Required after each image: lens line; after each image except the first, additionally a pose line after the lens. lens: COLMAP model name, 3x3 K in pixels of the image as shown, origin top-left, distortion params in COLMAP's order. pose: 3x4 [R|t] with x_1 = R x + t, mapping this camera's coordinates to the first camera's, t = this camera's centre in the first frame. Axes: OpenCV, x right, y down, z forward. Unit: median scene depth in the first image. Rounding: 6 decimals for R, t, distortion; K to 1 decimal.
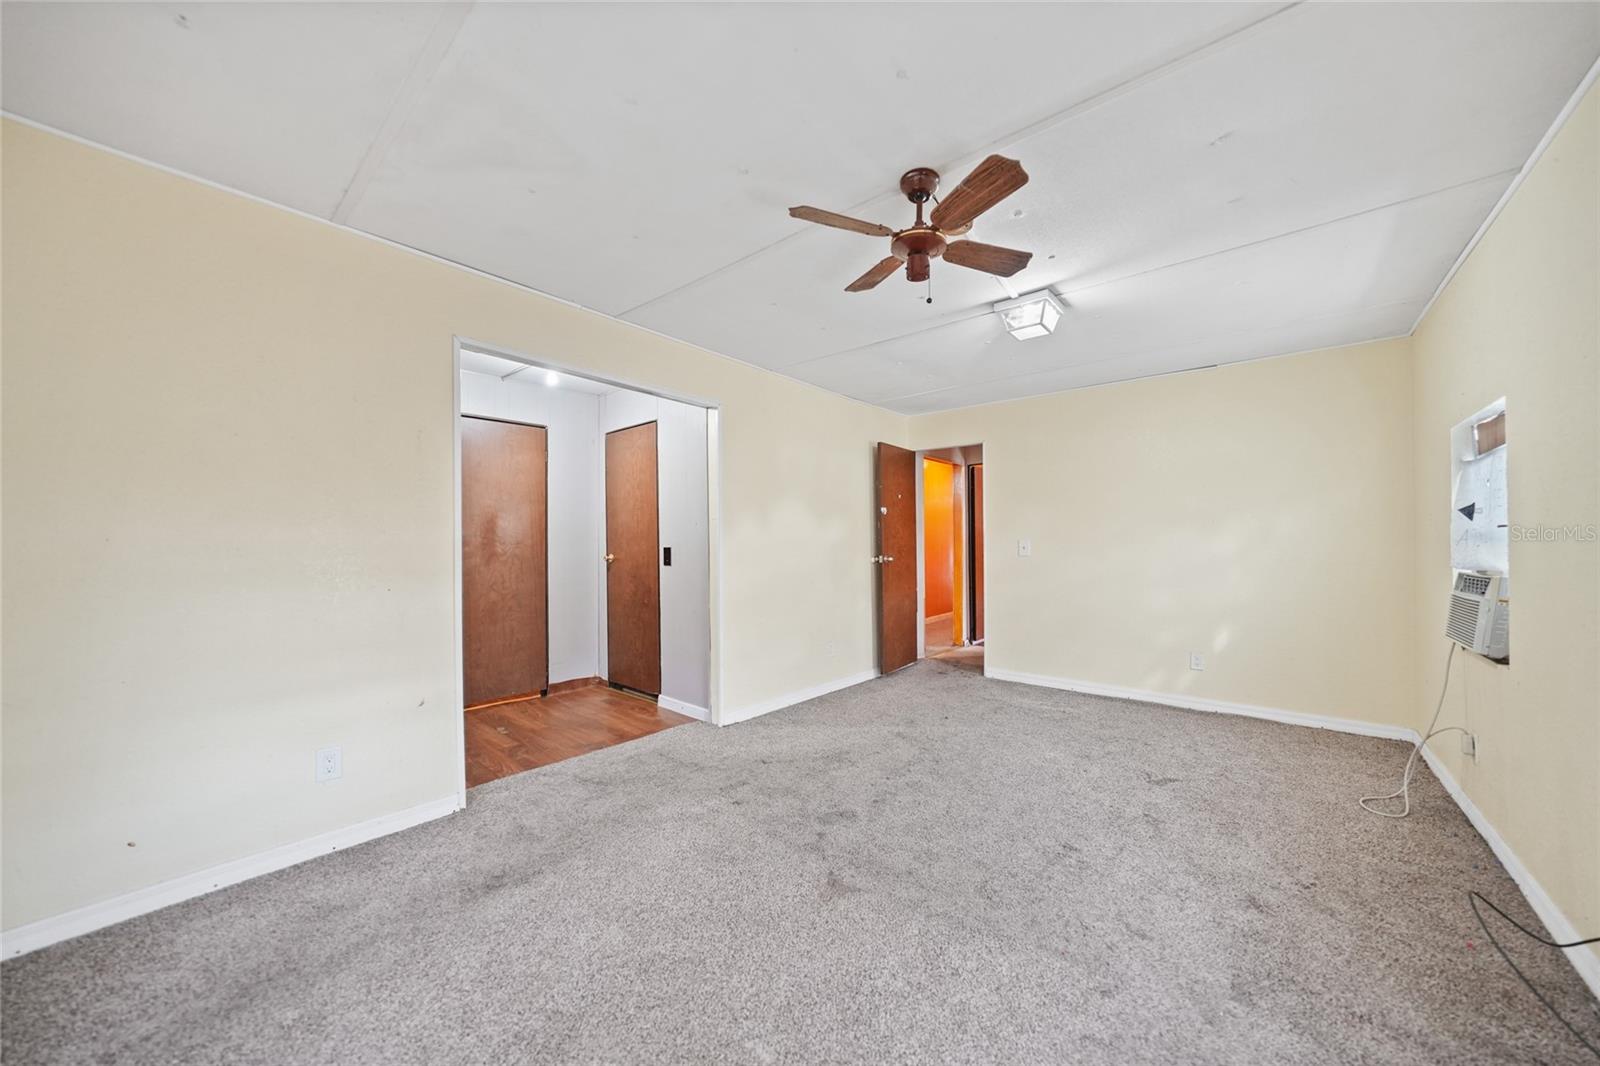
lens RADIAL K [[567.3, 0, 796.1], [0, 567.3, 543.4], [0, 0, 1]] dist [-0.000675, 0.000056]
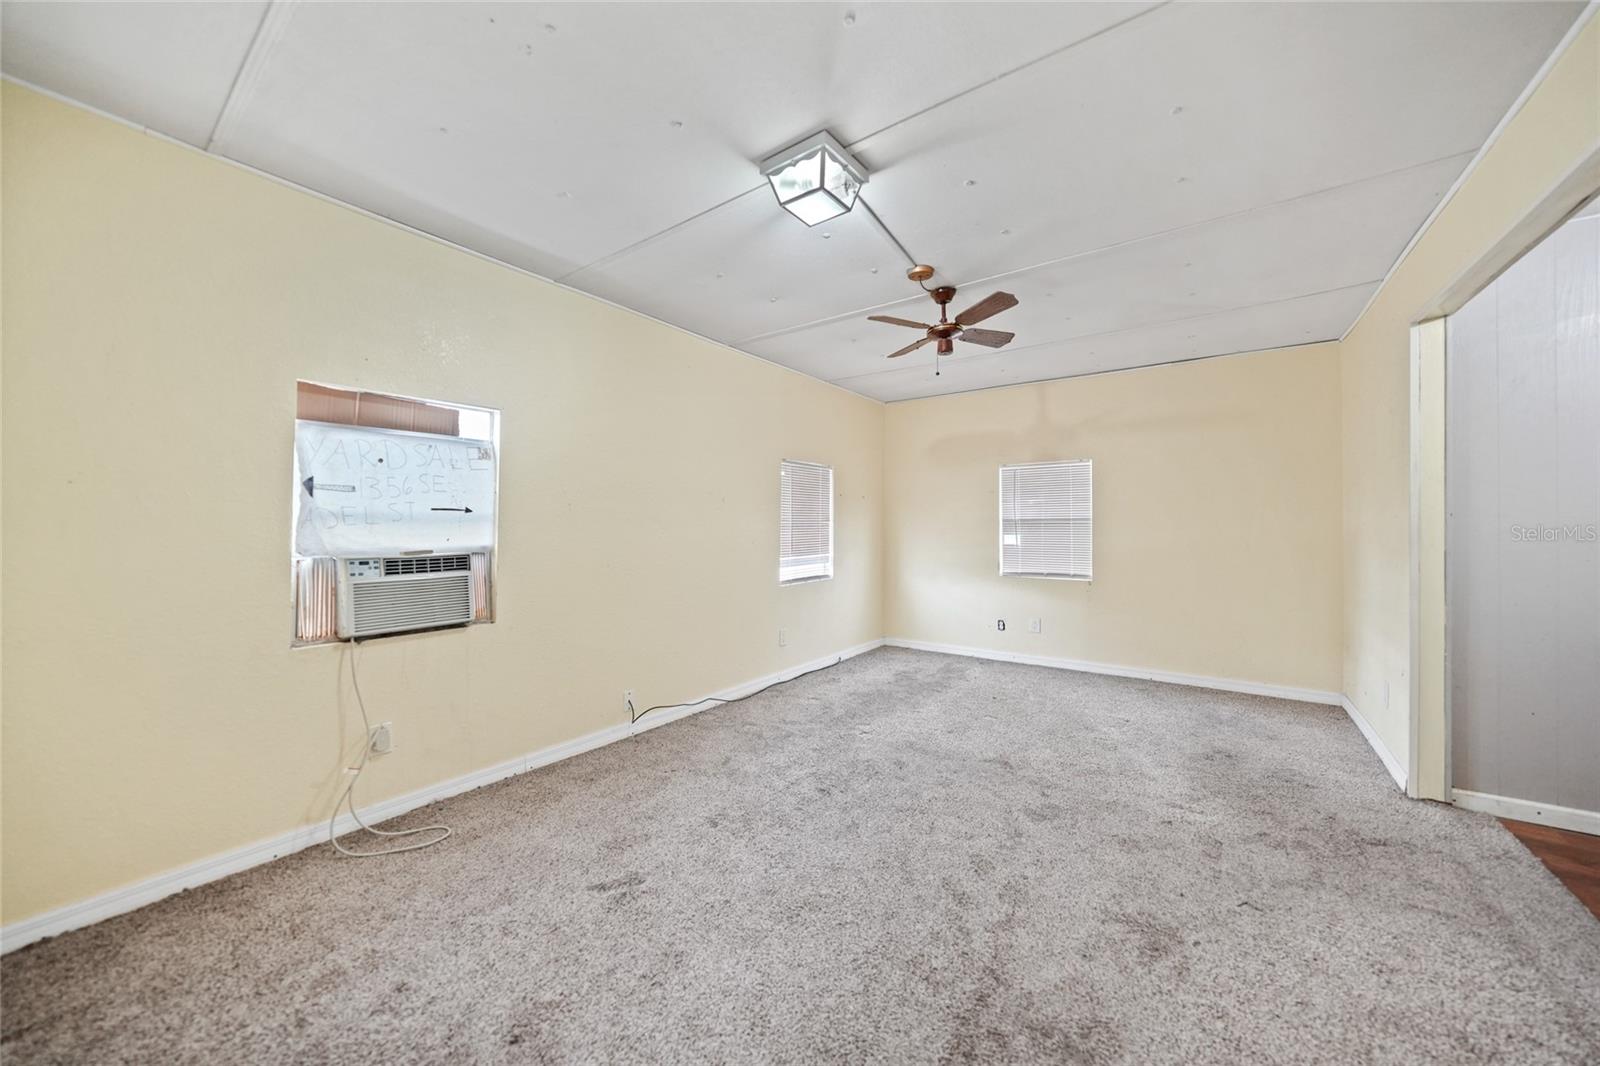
lens RADIAL K [[563.5, 0, 800.0], [0, 563.5, 533.0], [0, 0, 1]] dist [-0.017419, -0.000024]
pose [[-0.997357, 0.002706, -0.072612, 0.465865], [0.001751, 0.999911, 0.013214, 0.002098], [0.072641, 0.013052, -0.997273, 1.614891]]
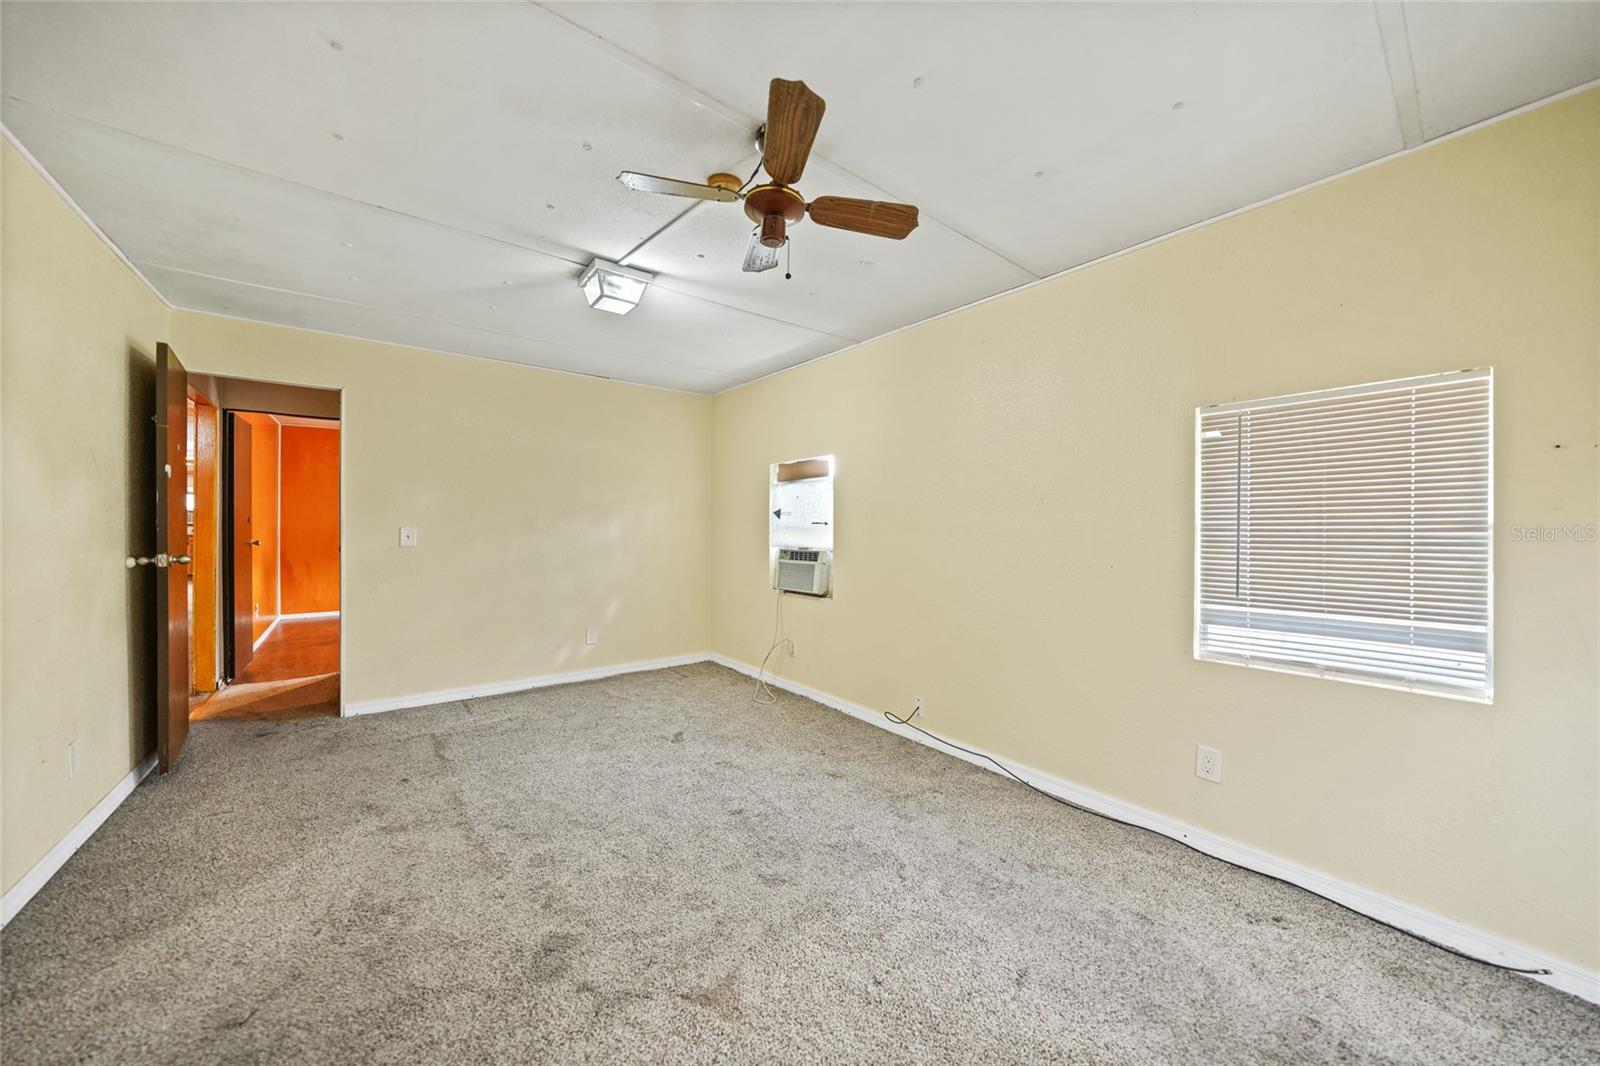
lens RADIAL K [[568.7, 0, 801.2], [0, 568.7, 529.7], [0, 0, 1]] dist [-0.000936, -0.000100]
pose [[0.203366, 0.001049, 0.979102, -0.432984], [-0.004334, 0.999991, -0.000172, -0.006905], [-0.979093, -0.004209, 0.203369, 0.502444]]
